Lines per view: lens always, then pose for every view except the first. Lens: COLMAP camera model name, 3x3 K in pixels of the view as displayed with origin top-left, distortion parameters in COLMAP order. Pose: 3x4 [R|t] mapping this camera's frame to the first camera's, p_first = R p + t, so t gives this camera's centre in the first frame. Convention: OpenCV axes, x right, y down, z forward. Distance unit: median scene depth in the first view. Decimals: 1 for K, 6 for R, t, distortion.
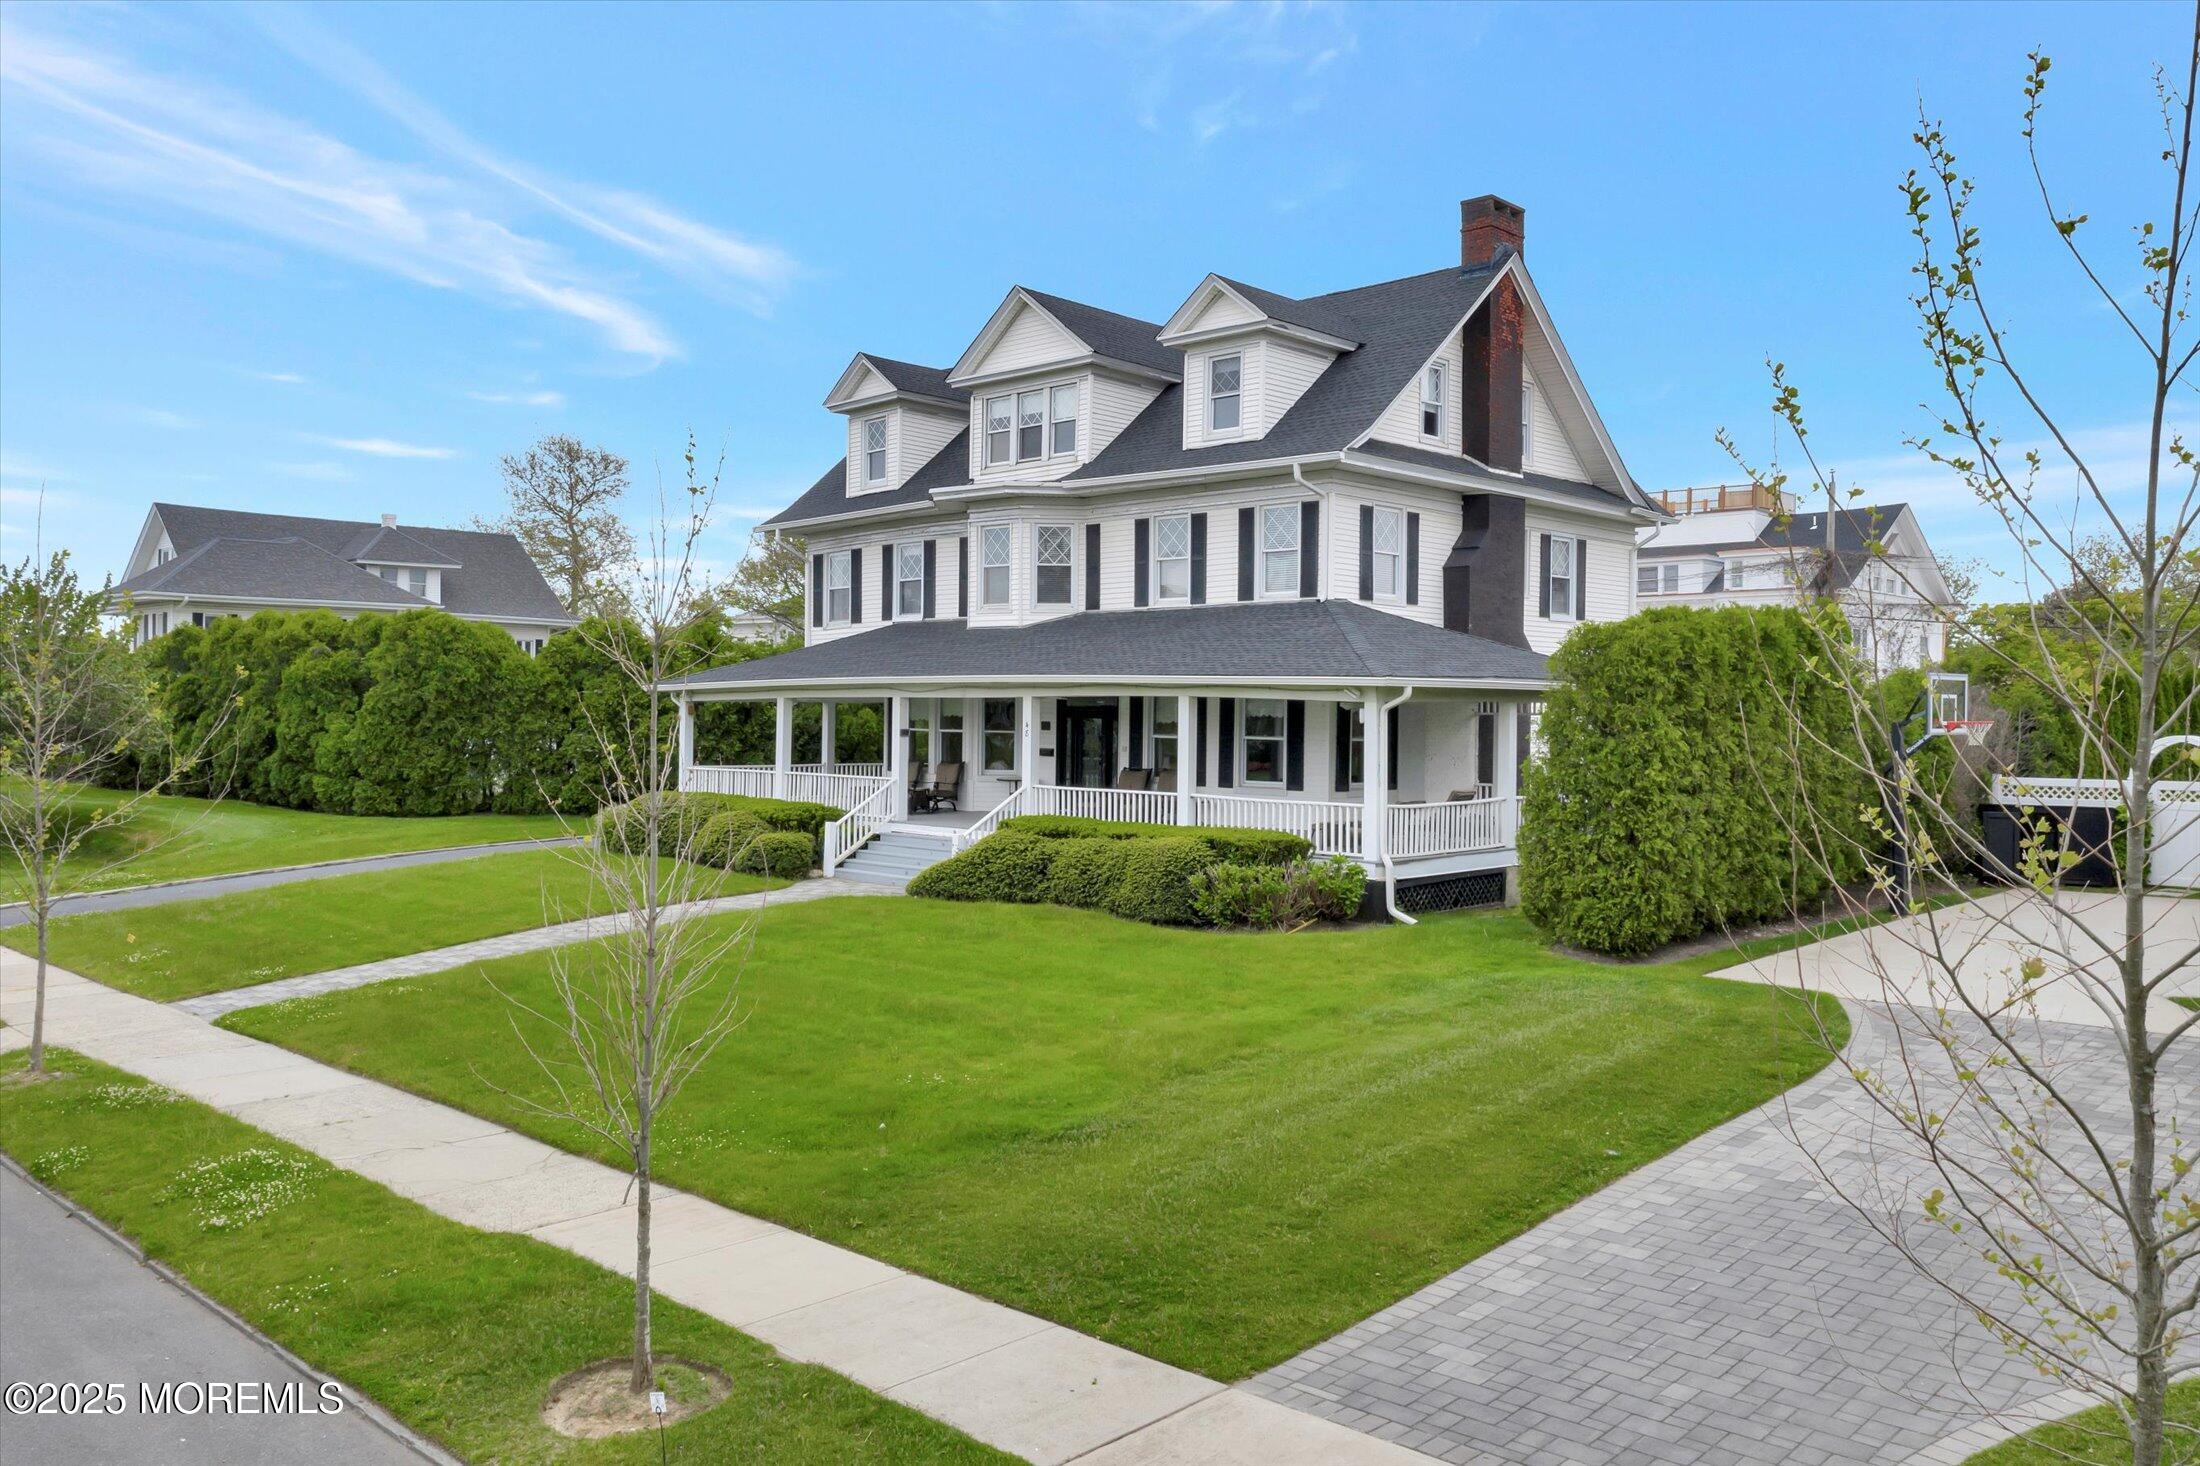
lens RADIAL K [[1702.8, 0, 1100.0], [0, 1702.8, 733.0], [0, 0, 1]] dist [-0.007148, 0.000522]
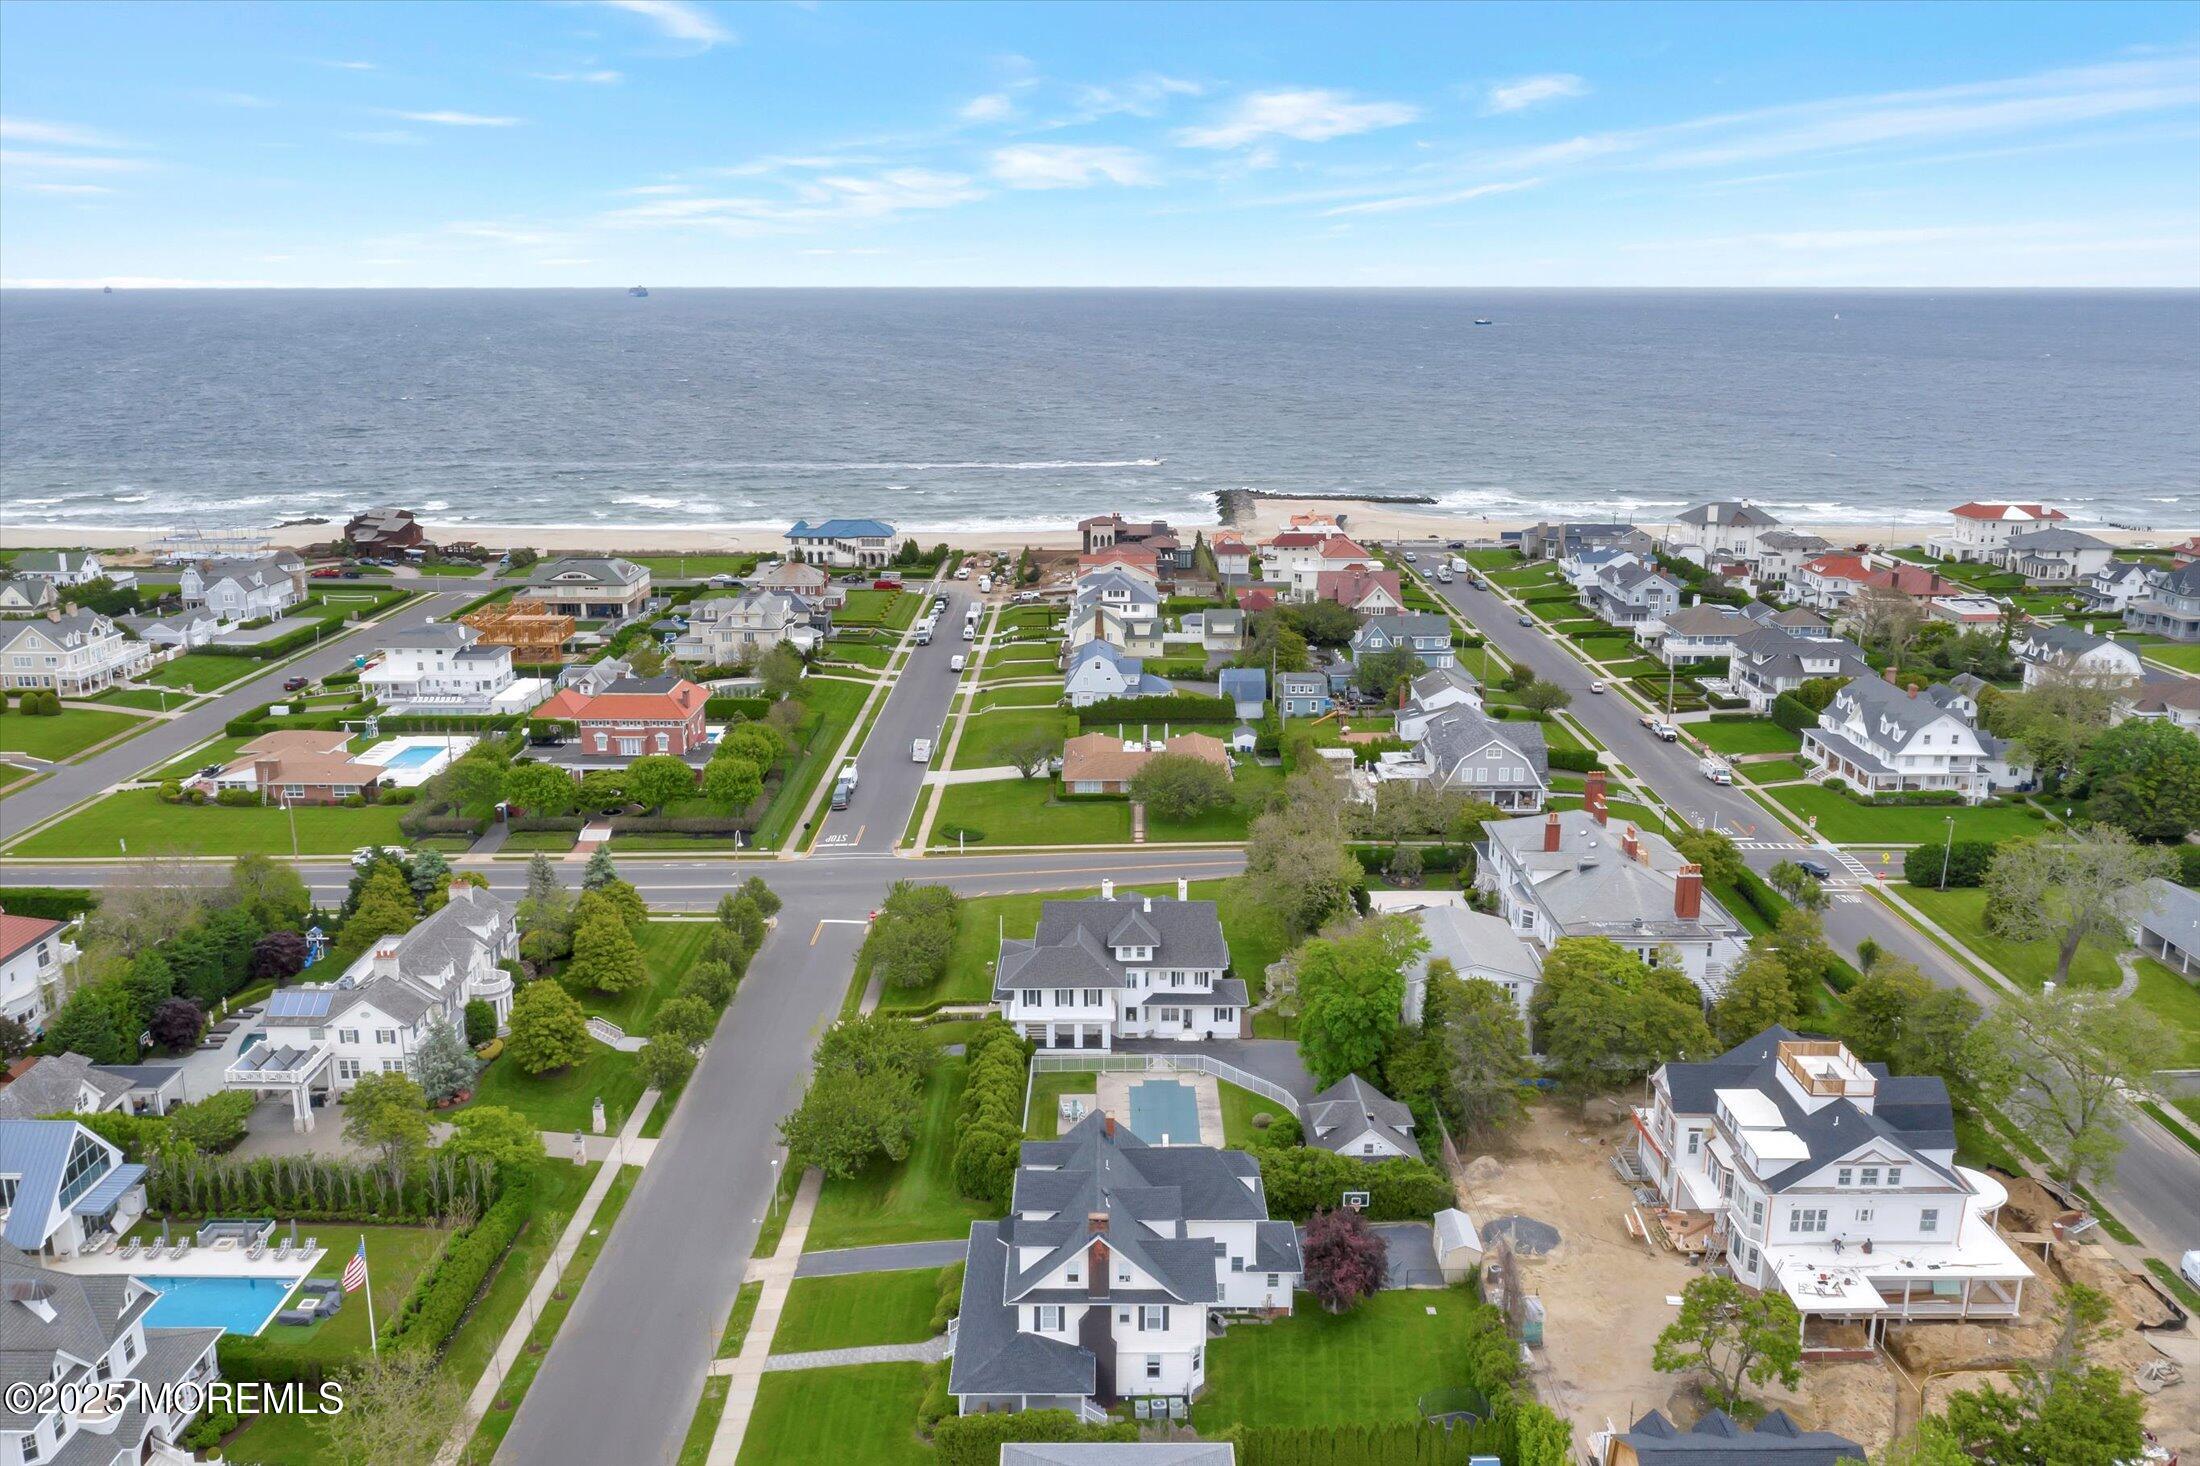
lens RADIAL K [[1783.0, 0, 1100.0], [0, 1783.0, 733.0], [0, 0, 1]] dist [-0.010066, -0.015256]
pose [[0.692341, 0.164256, -0.702626, 2.251711], [-0.002917, 0.974375, 0.224910, -1.805435], [0.721564, -0.153665, 0.675079, -0.982485]]
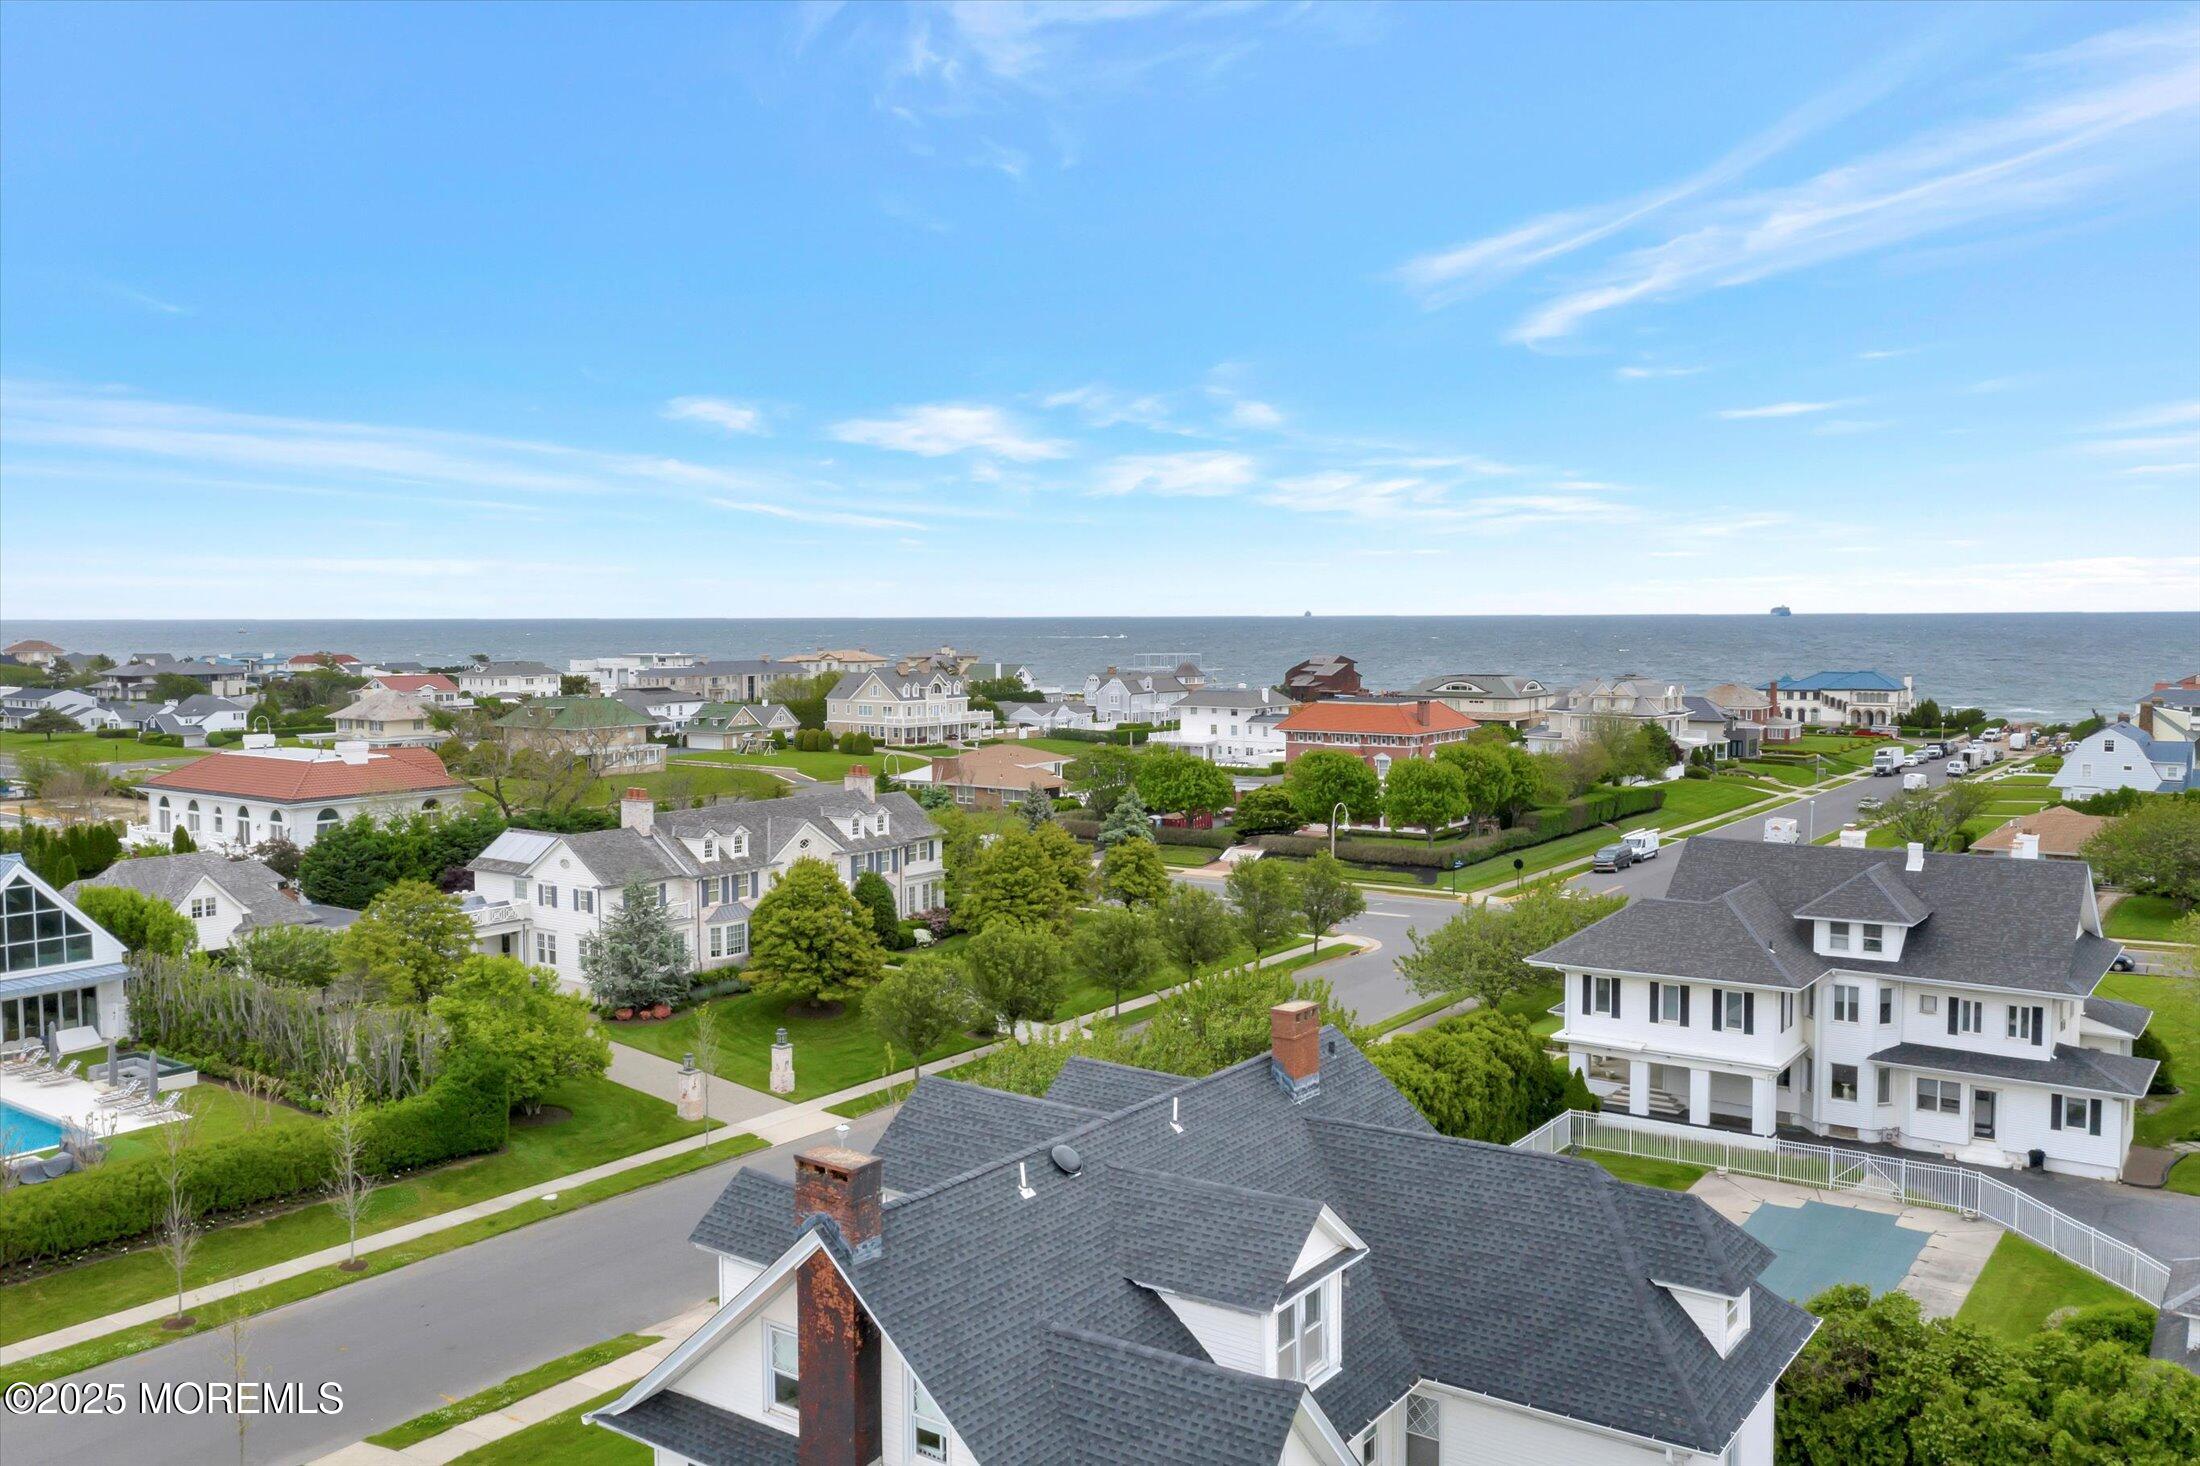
lens RADIAL K [[1762.7, 0, 1094.0], [0, 1762.7, 747.2], [0, 0, 1]] dist [-0.019144, 0.009926]
pose [[0.141887, 0.059666, -0.988083, 1.021992], [-0.008045, 0.998218, 0.059123, -0.531873], [0.989850, -0.000439, 0.142114, 0.971783]]
